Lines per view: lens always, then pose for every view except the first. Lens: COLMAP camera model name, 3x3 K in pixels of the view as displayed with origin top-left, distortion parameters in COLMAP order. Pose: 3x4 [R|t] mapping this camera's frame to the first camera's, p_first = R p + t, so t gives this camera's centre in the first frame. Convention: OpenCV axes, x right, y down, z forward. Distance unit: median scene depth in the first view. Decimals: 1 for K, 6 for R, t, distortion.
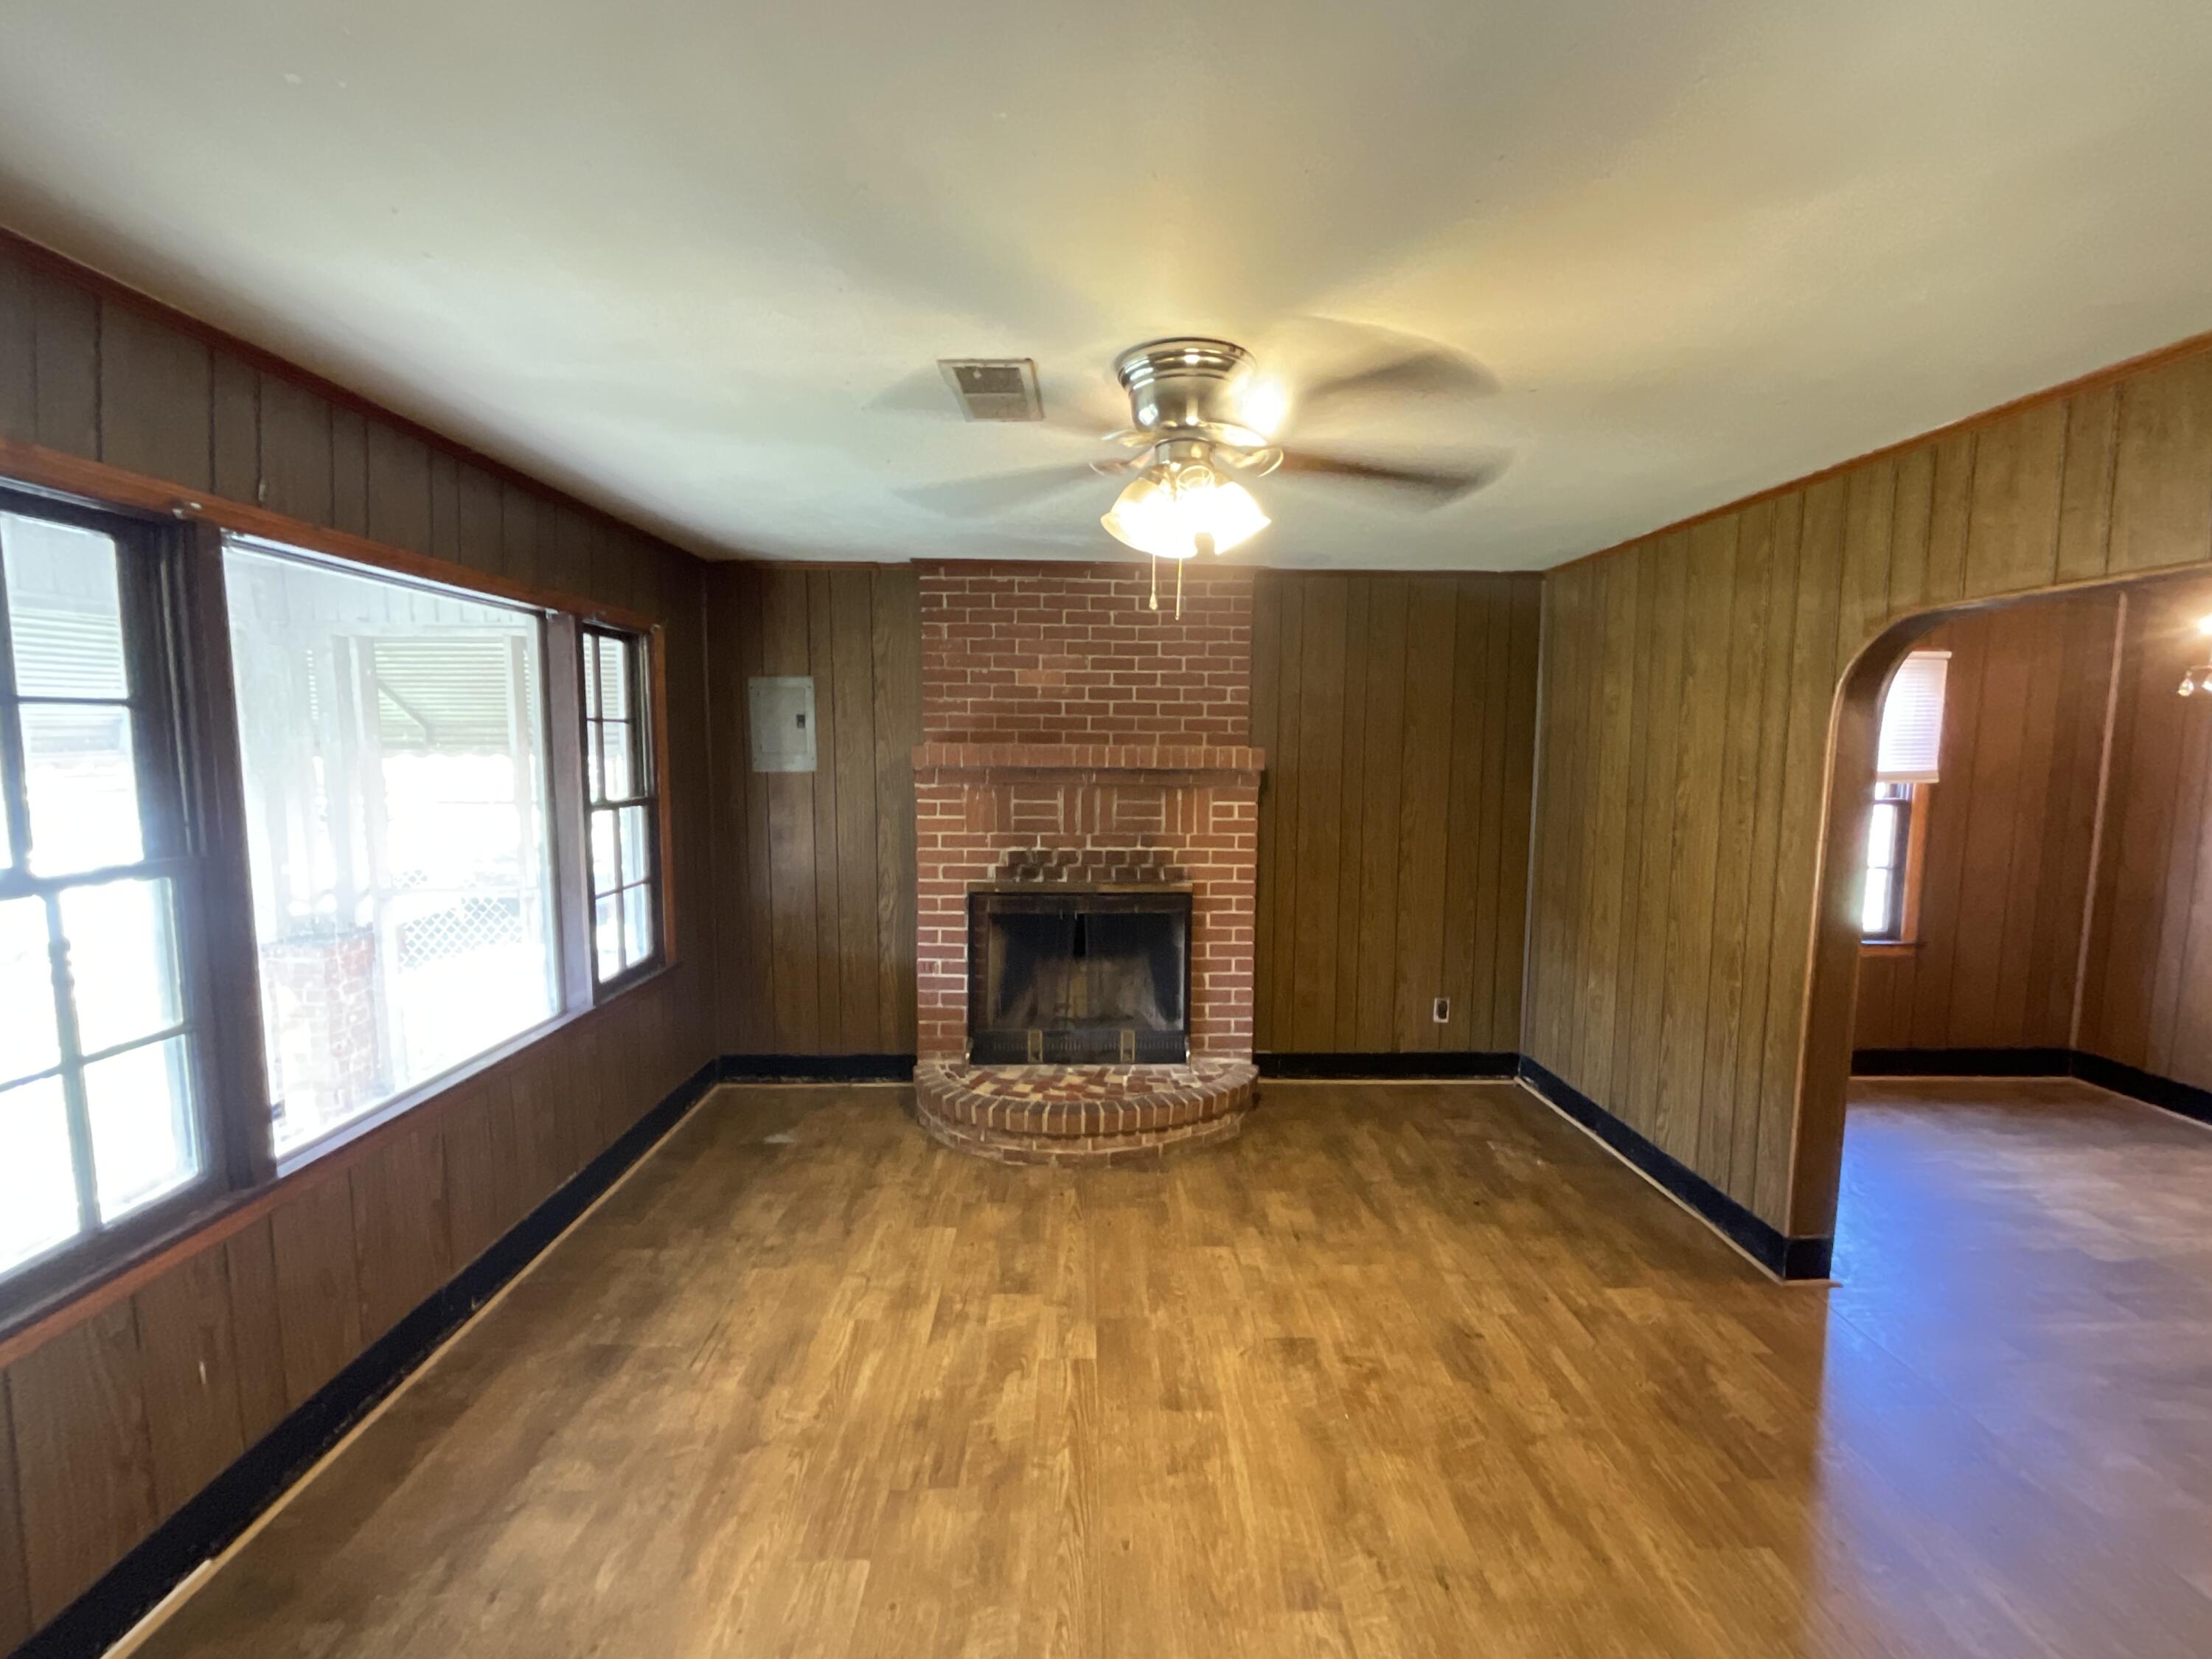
lens RADIAL K [[894.2, 0, 1106.0], [0, 894.2, 829.5], [0, 0, 1]] dist [-0.010267, 0.009380]
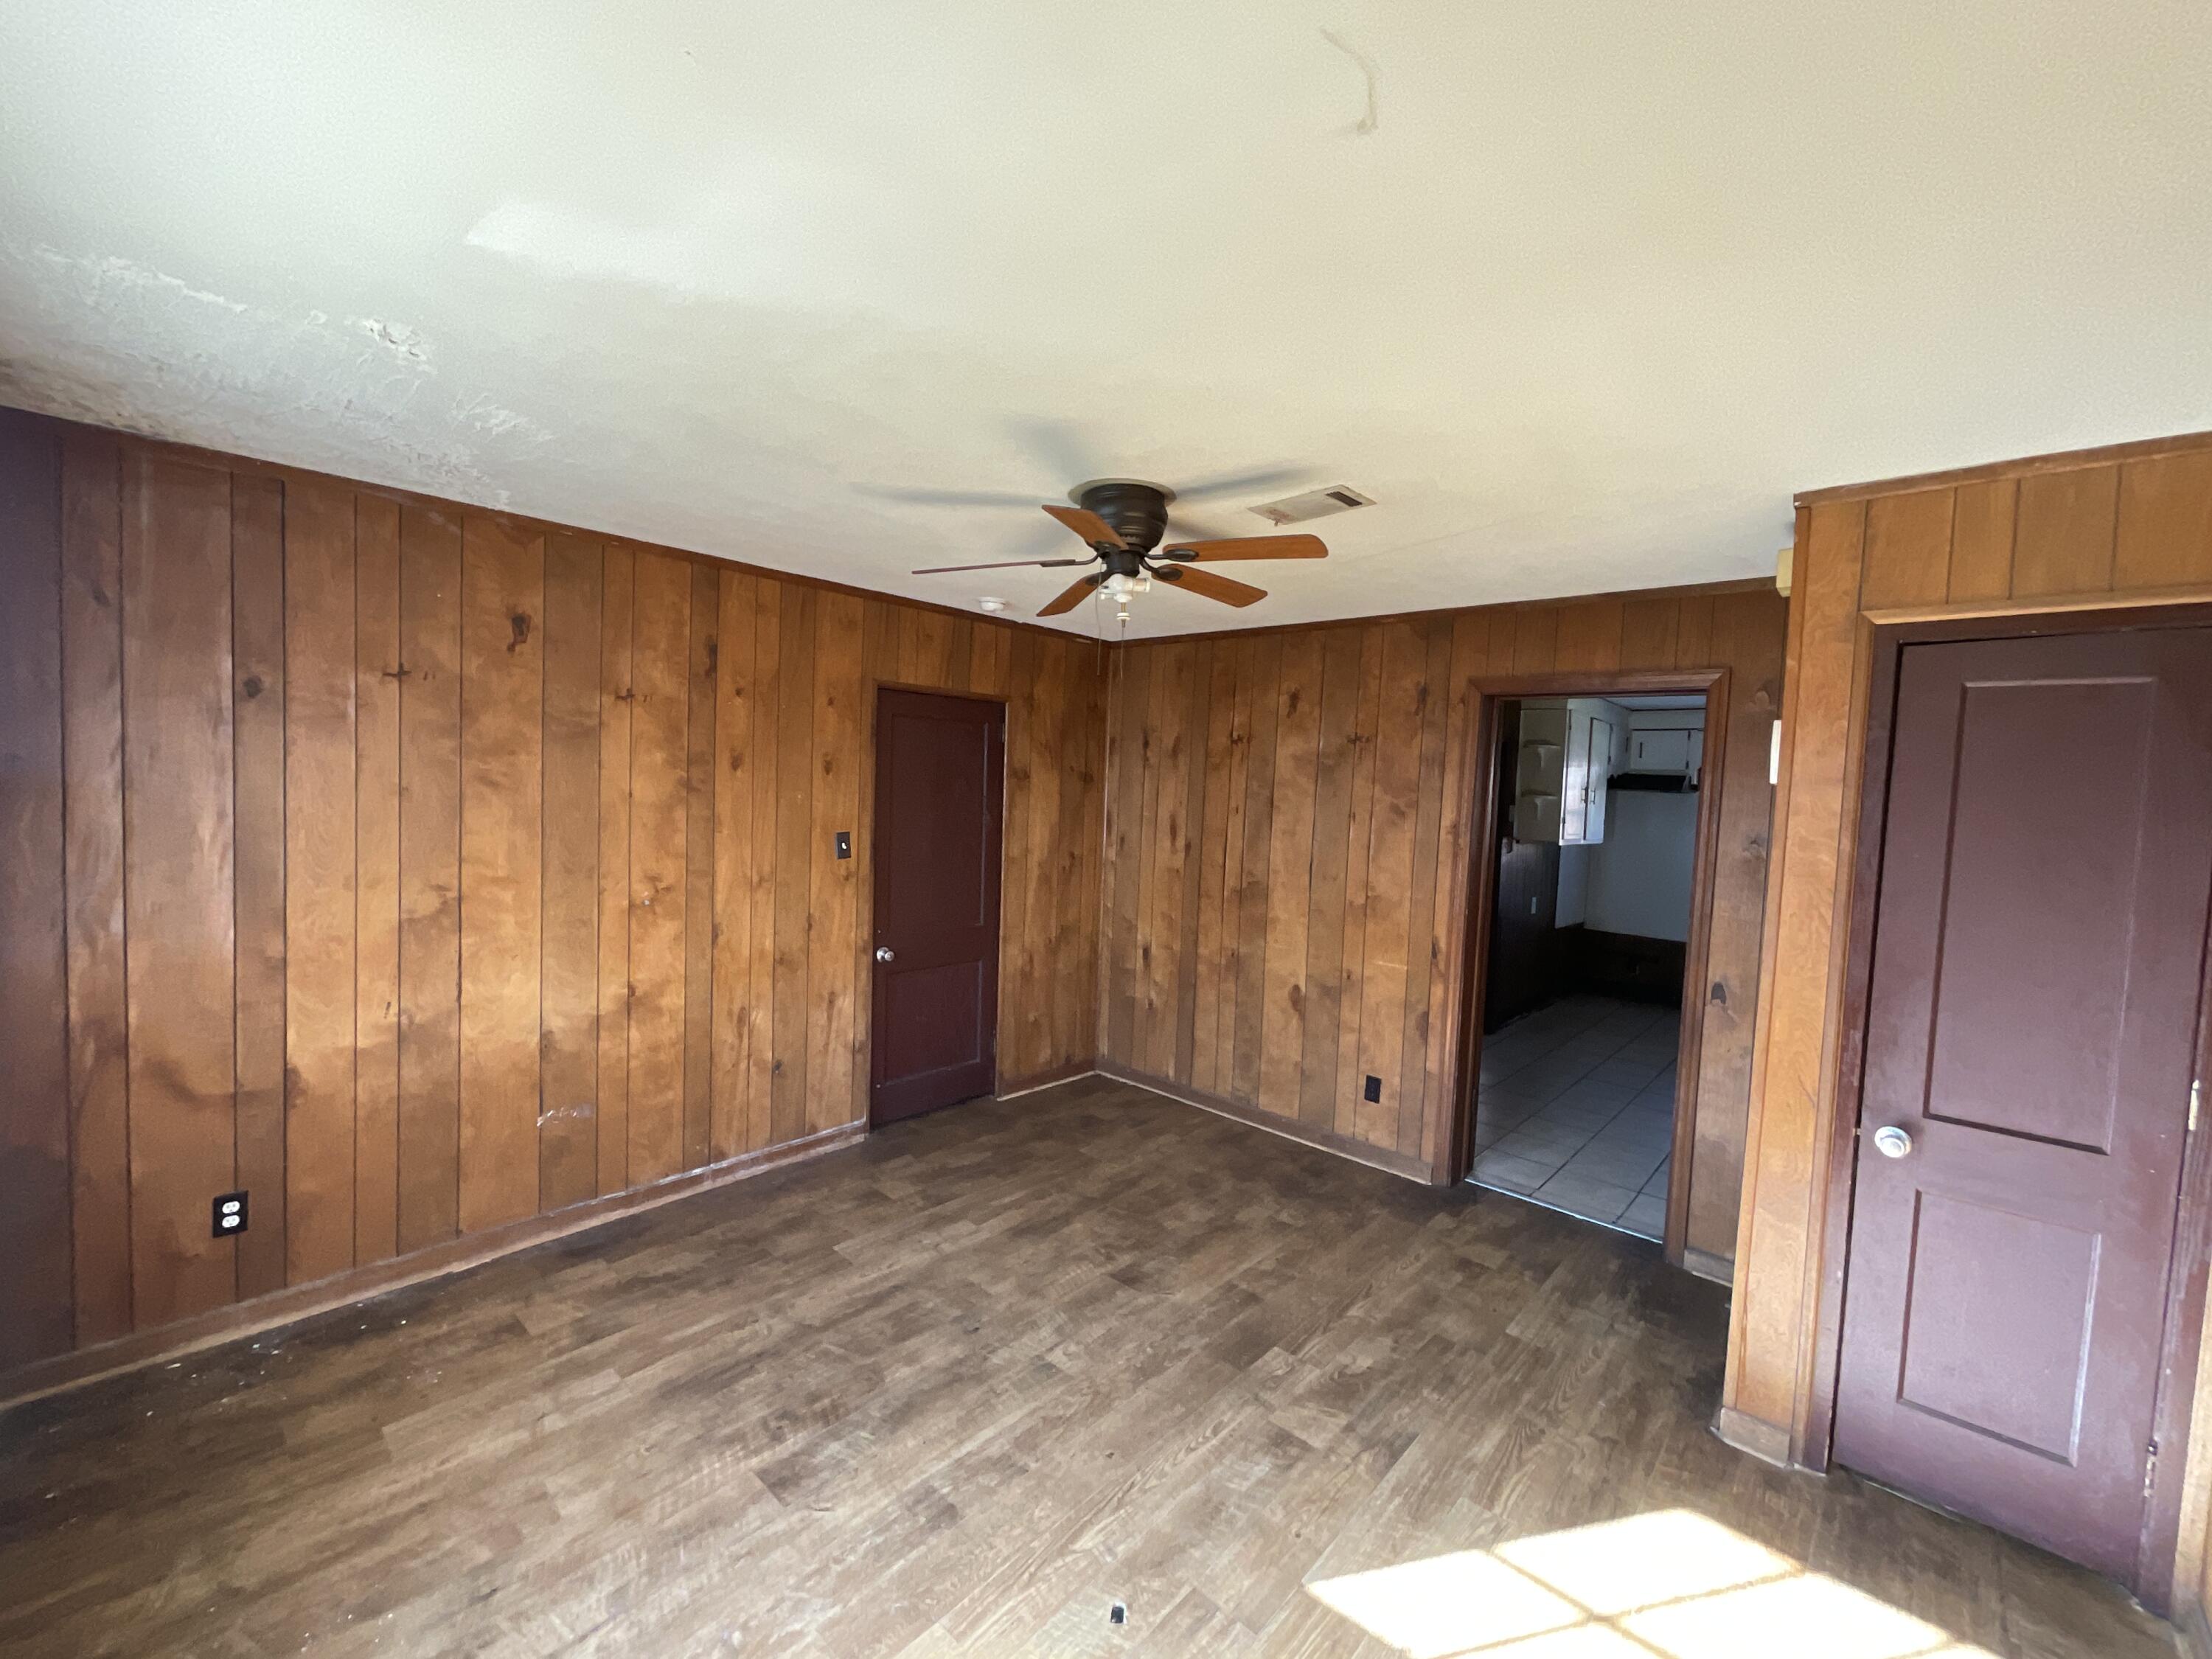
lens RADIAL K [[894.2, 0, 1106.0], [0, 894.2, 829.5], [0, 0, 1]] dist [-0.010267, 0.009380]
pose [[-0.721475, -0.072441, 0.688641, -0.617329], [0.025265, 0.991096, 0.130727, -0.153400], [-0.691979, 0.111714, -0.713221, 1.480924]]
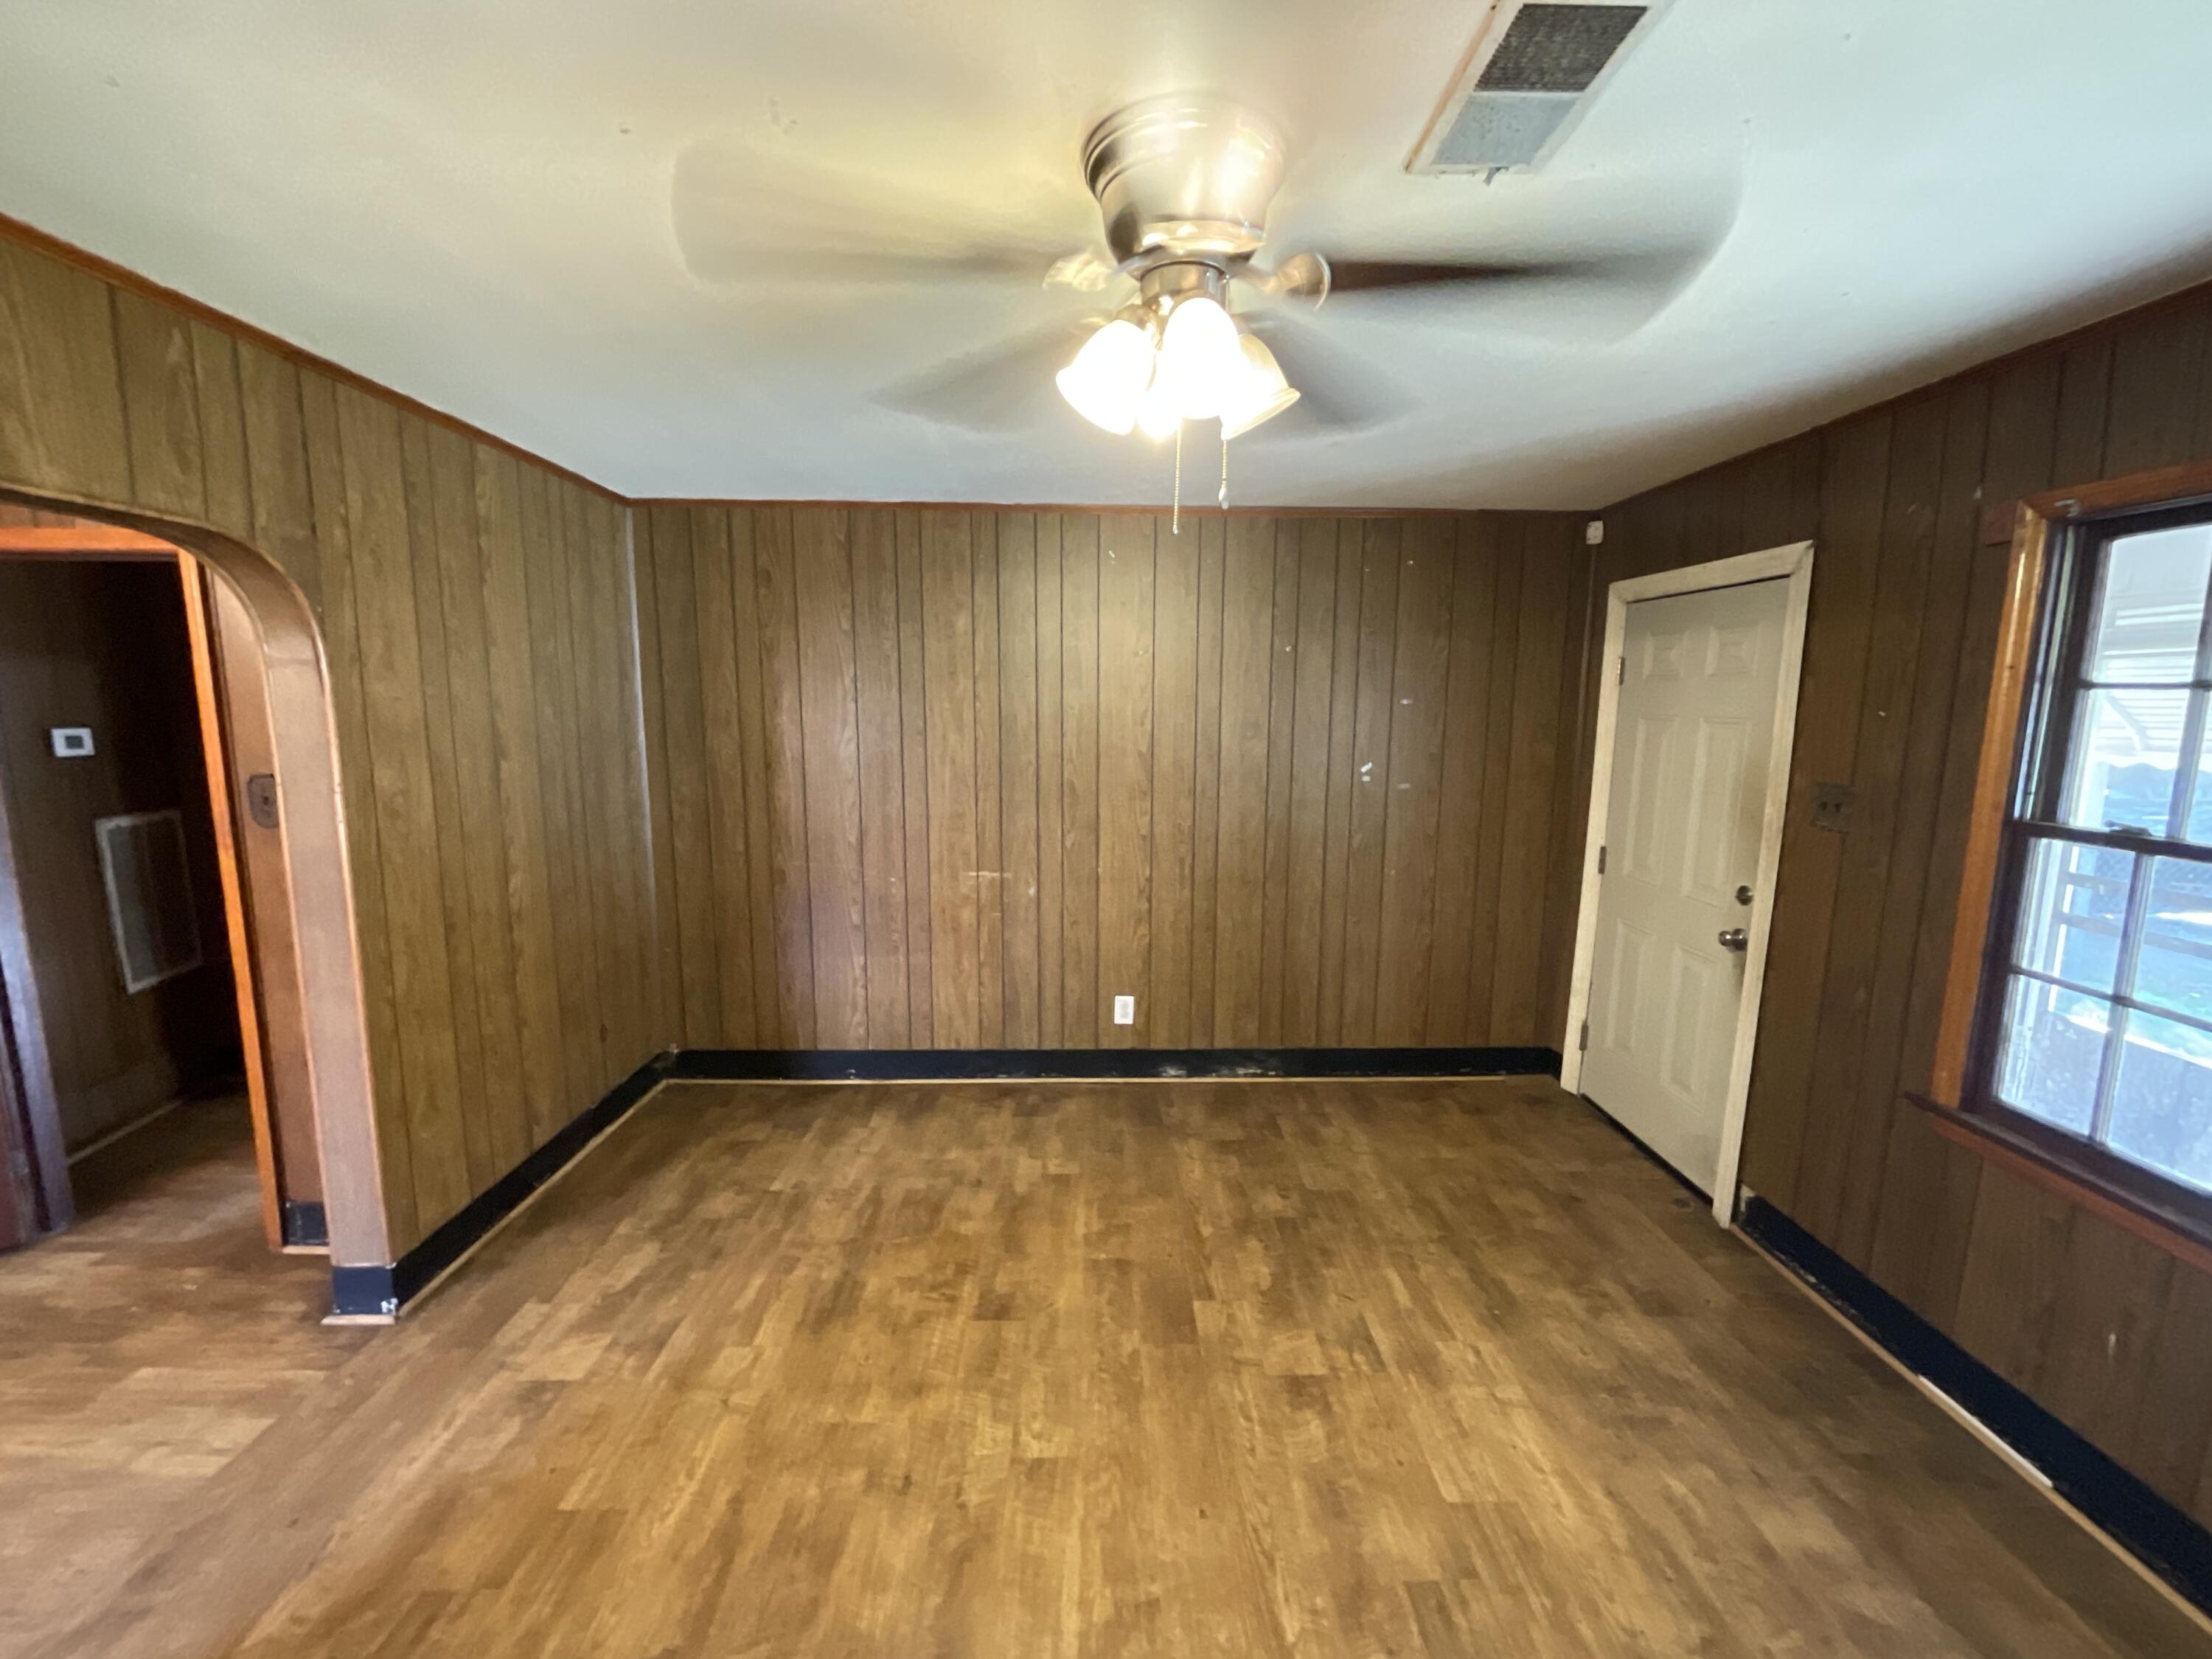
lens RADIAL K [[894.2, 0, 1106.0], [0, 894.2, 829.5], [0, 0, 1]] dist [-0.010267, 0.009380]
pose [[-0.999832, -0.017140, 0.006455, 0.115483], [-0.015089, 0.970618, 0.240151, -0.153876], [-0.010382, 0.240014, -0.970714, 1.504759]]
